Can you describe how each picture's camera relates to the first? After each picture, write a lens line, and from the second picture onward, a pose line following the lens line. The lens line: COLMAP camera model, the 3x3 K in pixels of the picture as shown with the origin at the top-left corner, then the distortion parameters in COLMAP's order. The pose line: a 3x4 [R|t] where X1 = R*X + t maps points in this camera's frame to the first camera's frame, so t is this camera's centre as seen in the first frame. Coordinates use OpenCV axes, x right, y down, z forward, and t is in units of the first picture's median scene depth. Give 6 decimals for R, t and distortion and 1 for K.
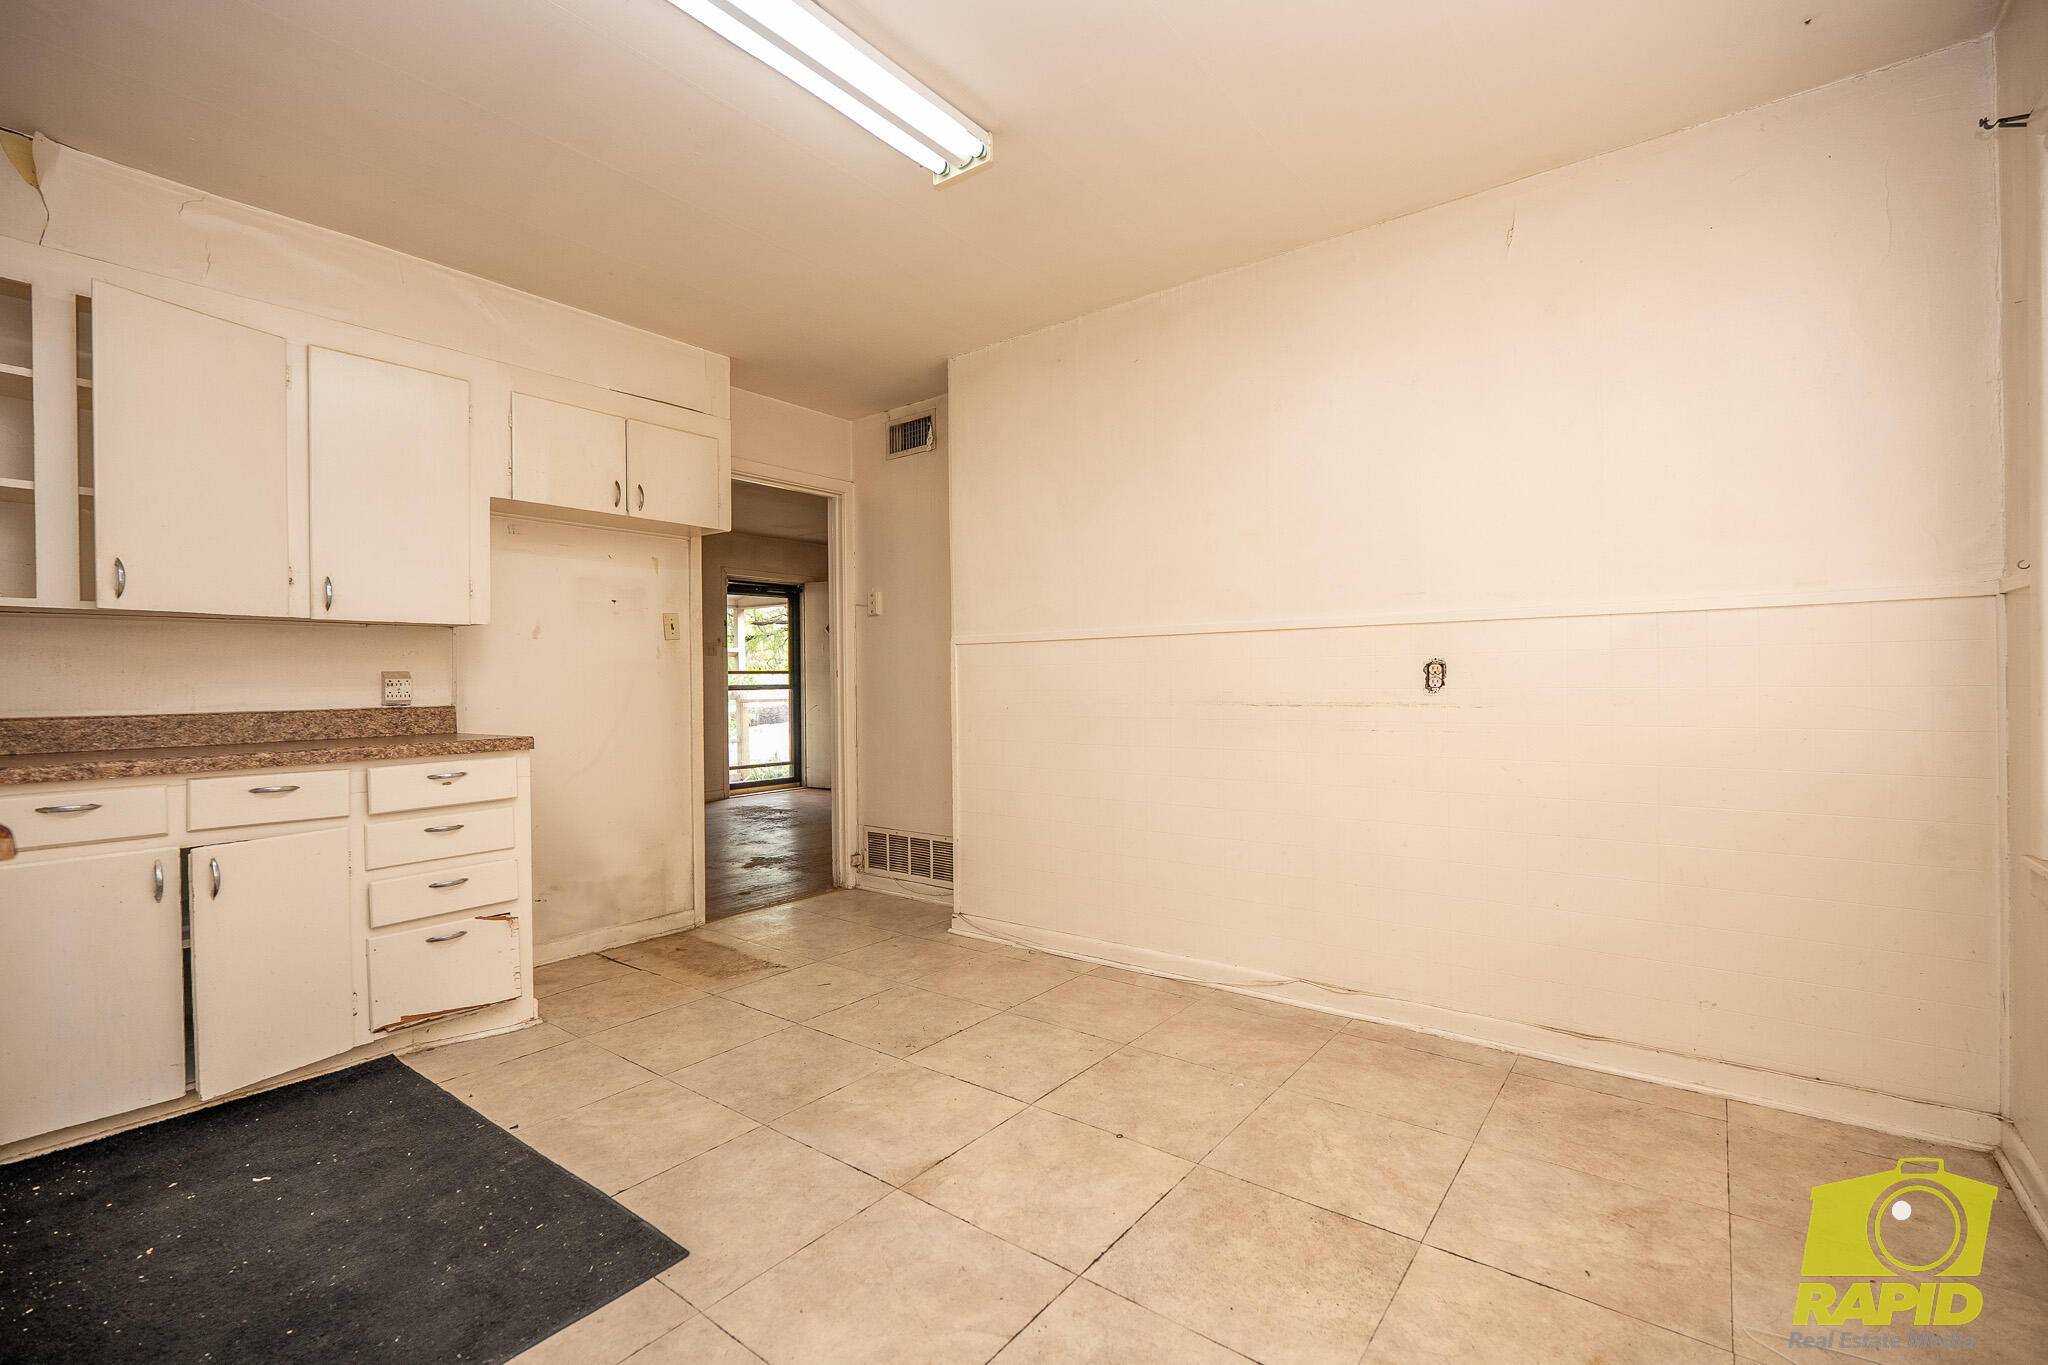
lens RADIAL K [[895.2, 0, 1024.0], [0, 895.2, 682.5], [0, 0, 1]] dist [-0.005983, 0.001318]
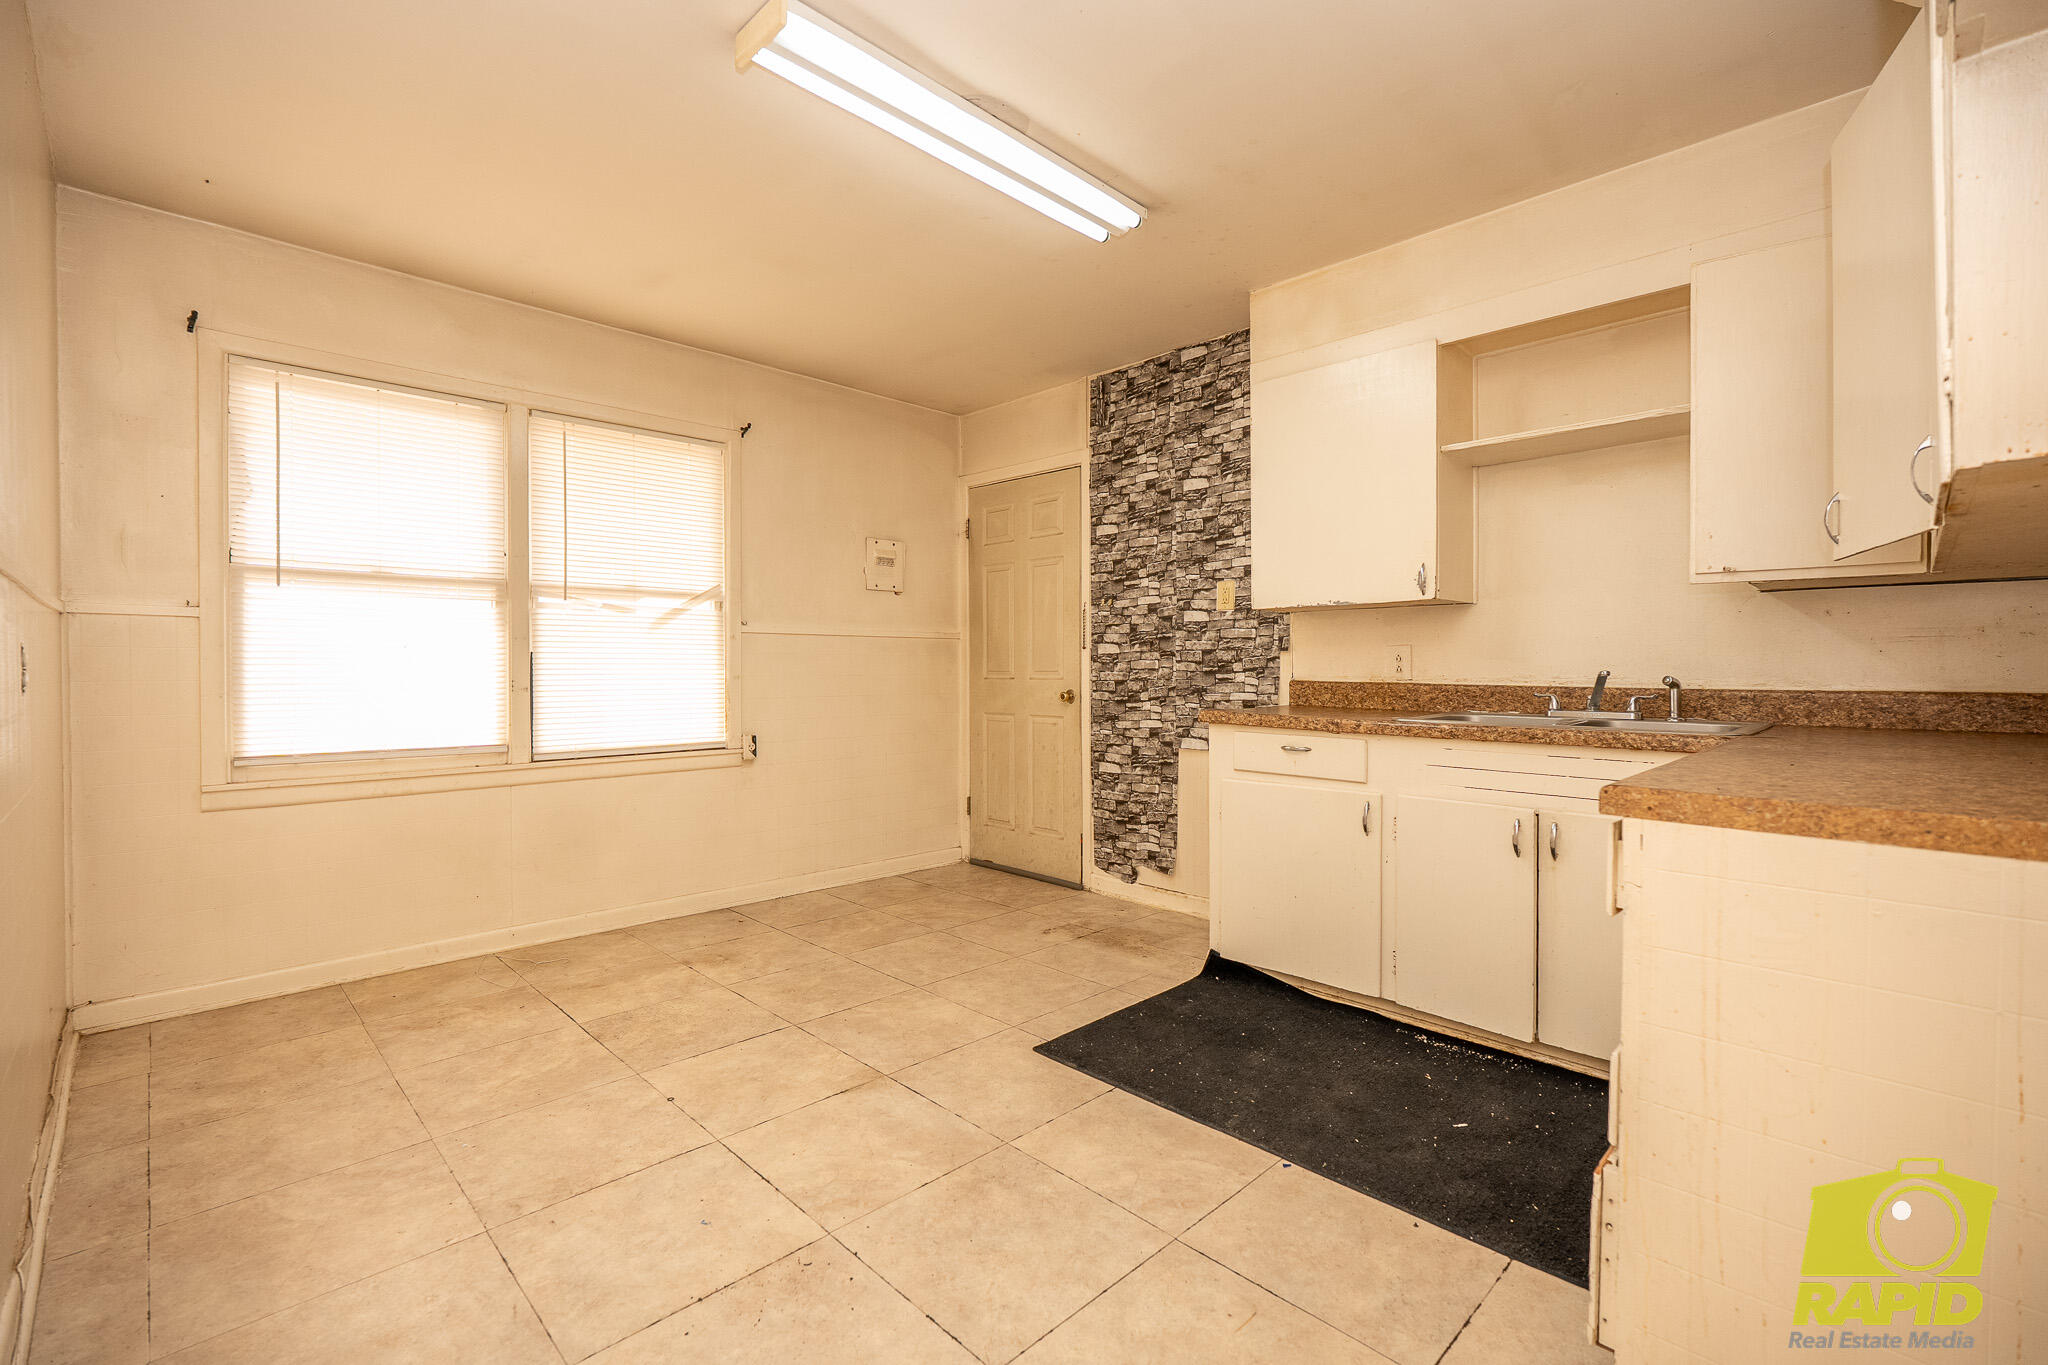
lens RADIAL K [[895.2, 0, 1024.0], [0, 895.2, 682.5], [0, 0, 1]] dist [-0.005983, 0.001318]
pose [[-0.991063, 0.010815, 0.132953, -0.456054], [0.012963, 0.999799, 0.015298, 0.002239], [-0.132760, 0.016885, -0.991004, 1.992913]]
